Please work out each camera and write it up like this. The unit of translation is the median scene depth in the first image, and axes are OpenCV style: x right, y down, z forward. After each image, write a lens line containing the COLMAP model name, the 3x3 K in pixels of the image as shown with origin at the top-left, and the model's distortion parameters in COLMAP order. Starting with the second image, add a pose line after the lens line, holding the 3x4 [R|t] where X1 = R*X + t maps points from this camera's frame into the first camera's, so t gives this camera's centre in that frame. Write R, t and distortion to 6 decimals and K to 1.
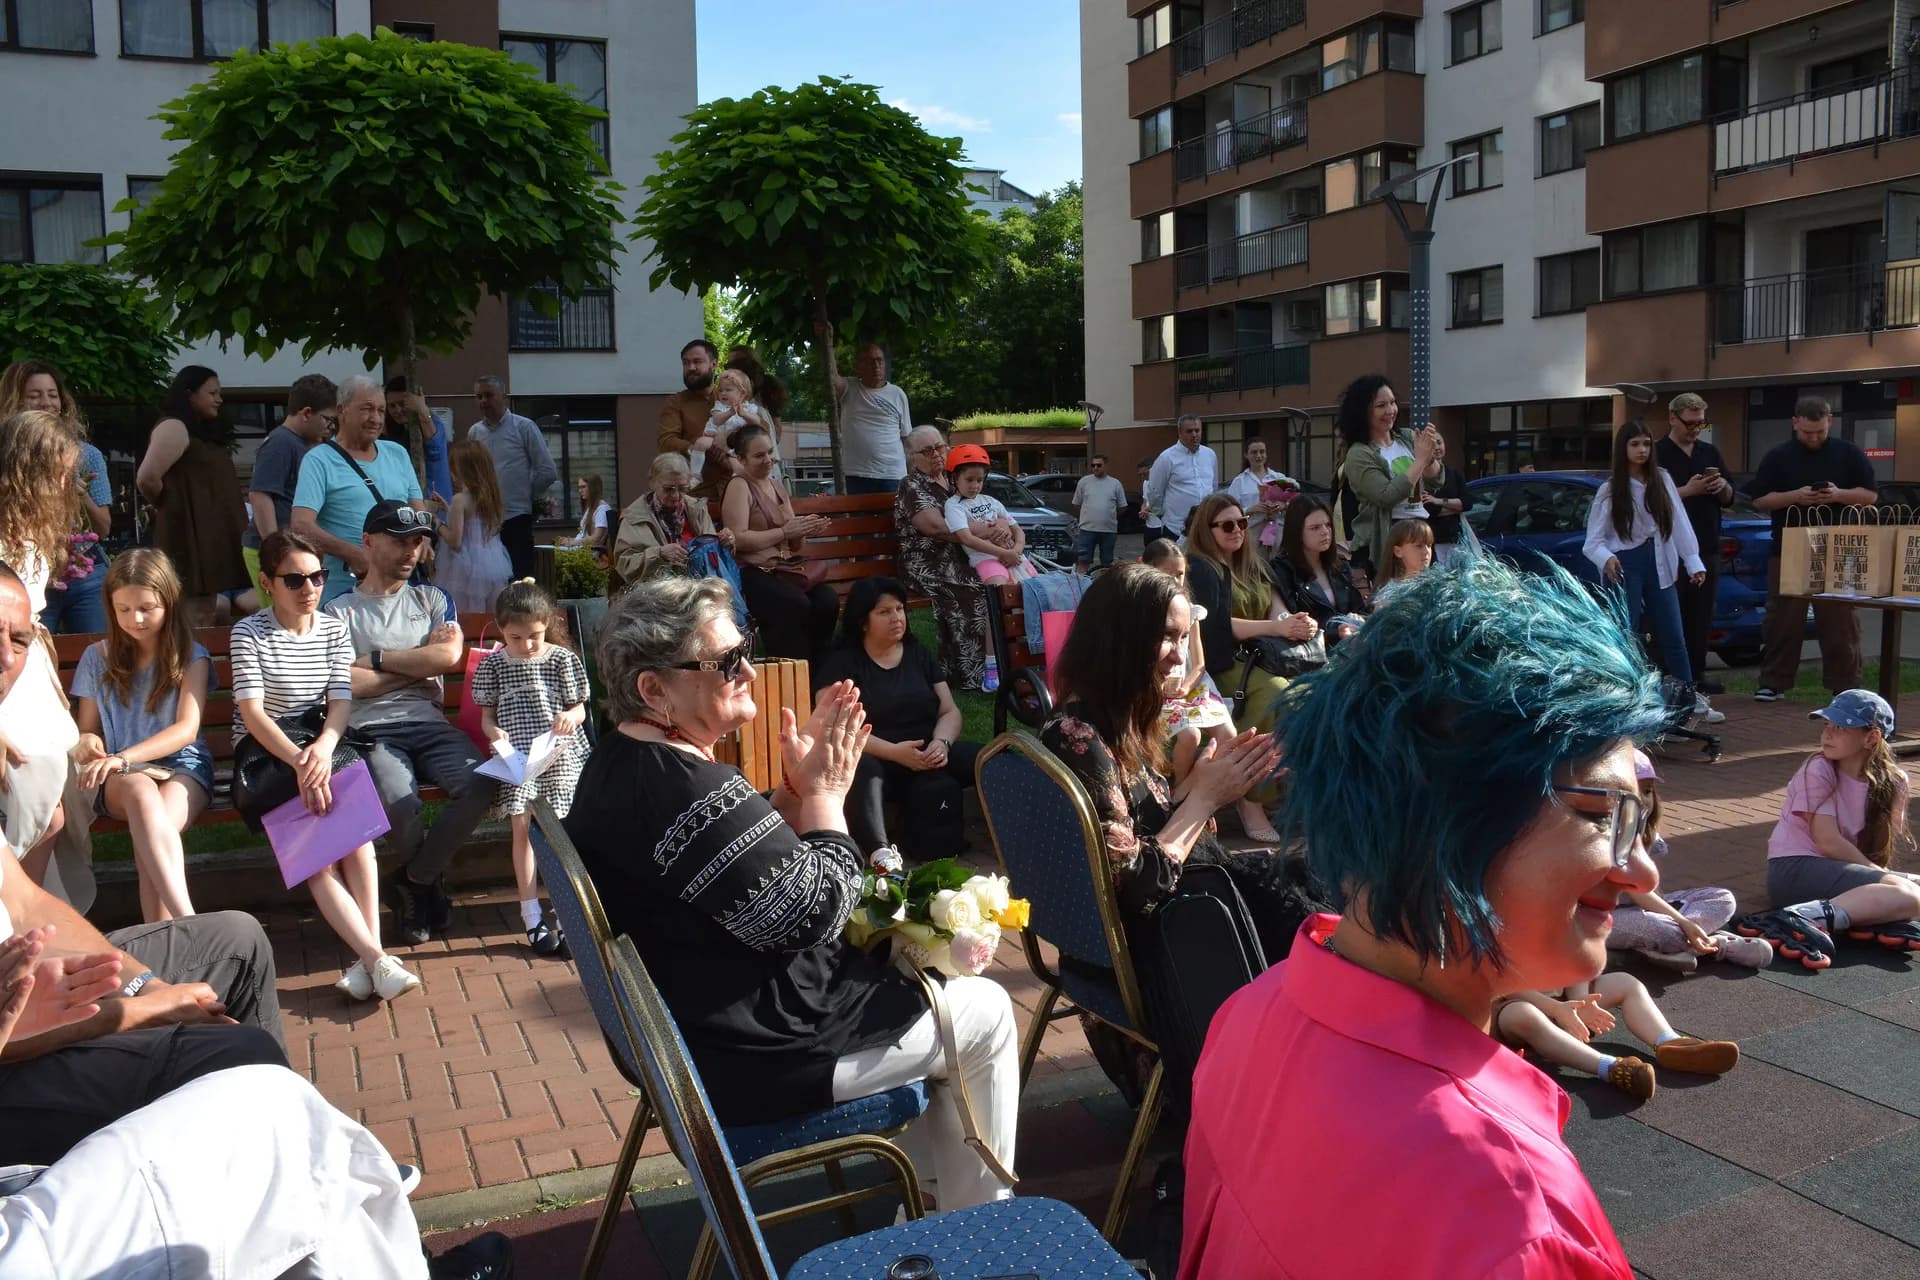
lens RADIAL K [[1501.3, 0, 960.0], [0, 1501.3, 640.0], [0, 0, 1]] dist [-0.147975, 0.104056]
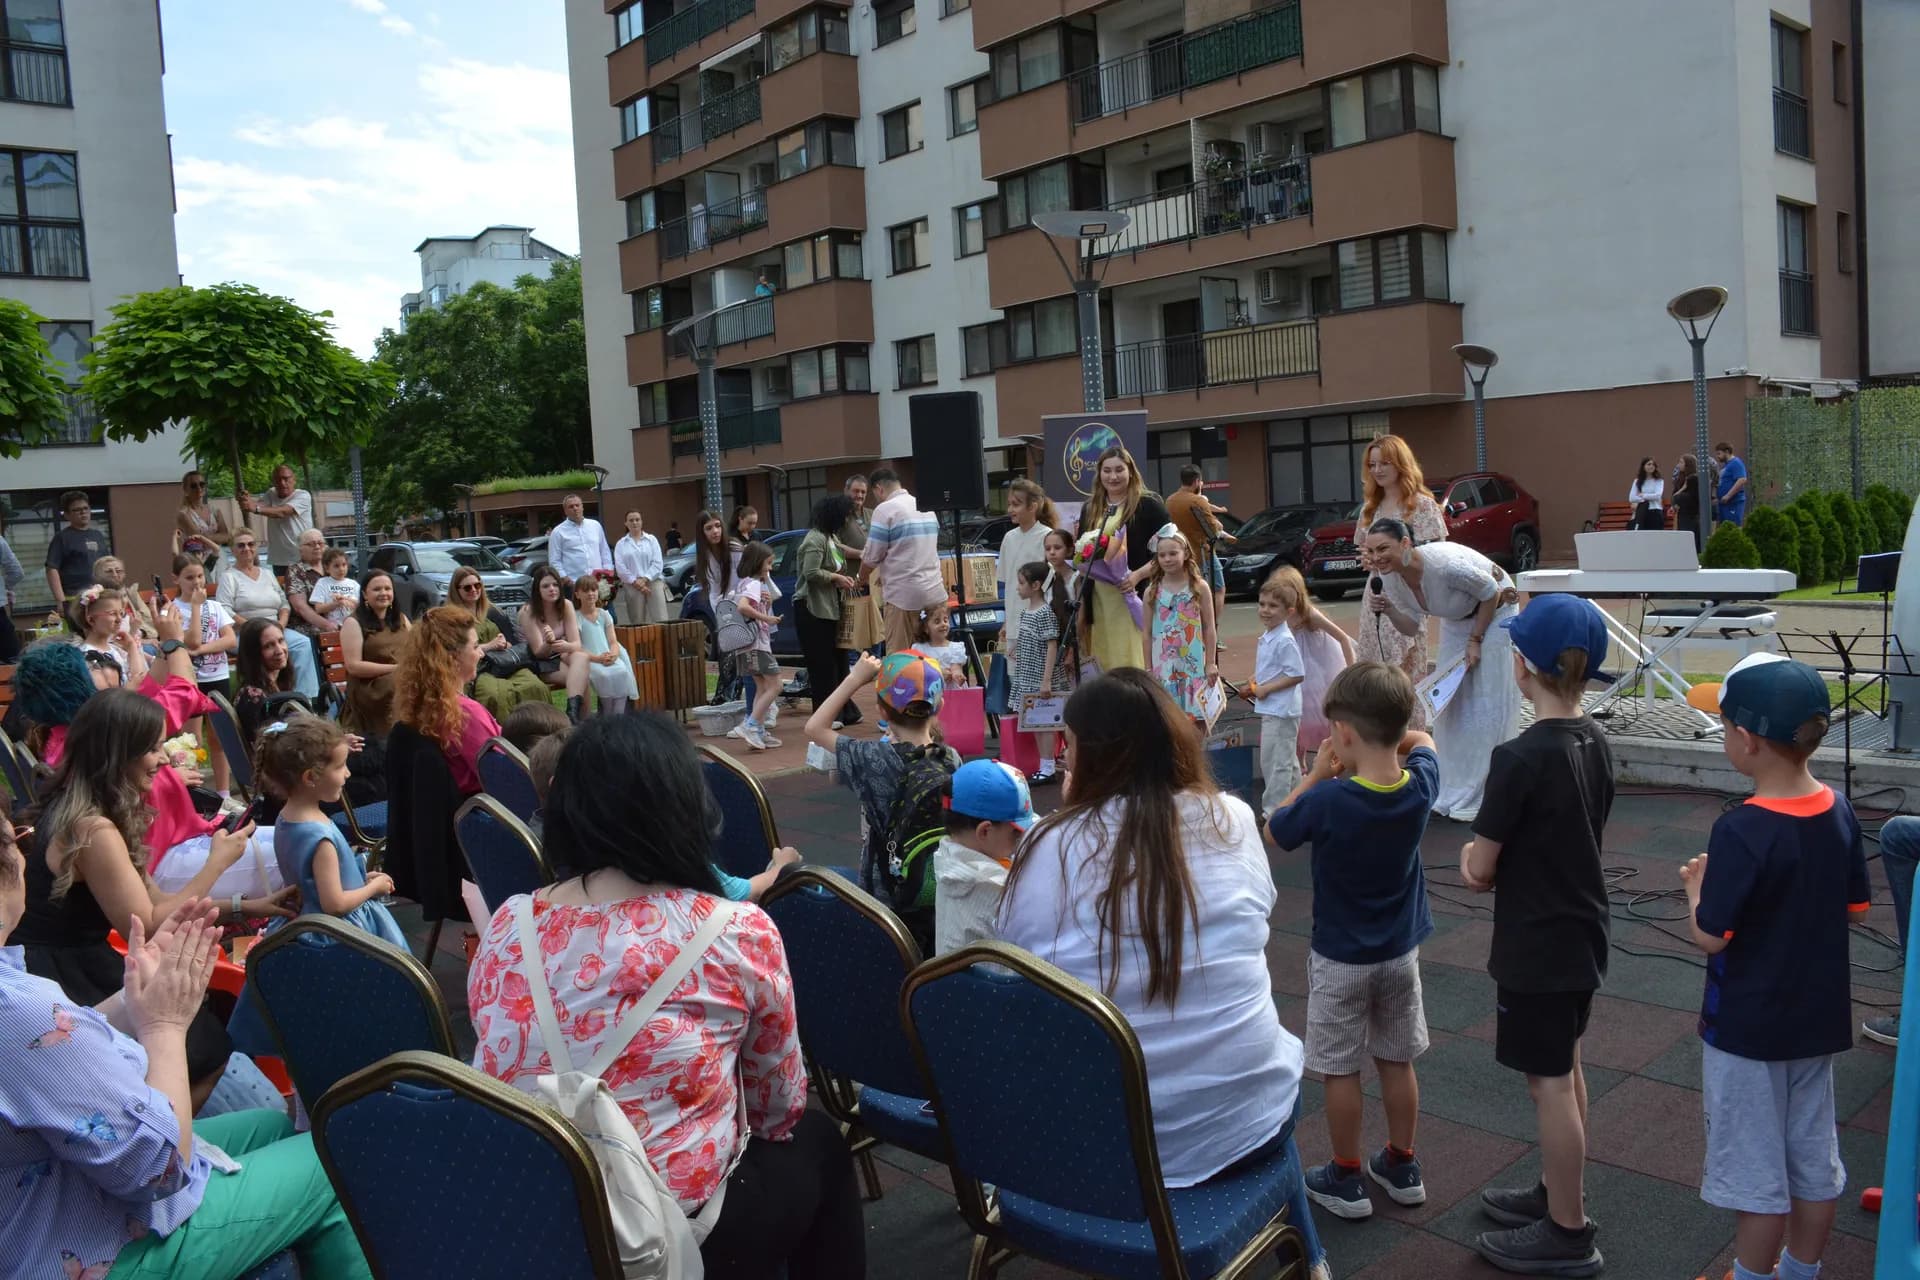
lens RADIAL K [[1503.7, 0, 960.0], [0, 1503.7, 640.0], [0, 0, 1]] dist [-0.148758, 0.107833]
pose [[0.957398, -0.065506, 0.281243, 0.044021], [0.074206, 0.997035, -0.020384, 0.009599], [-0.279074, 0.040386, 0.959420, -0.128041]]
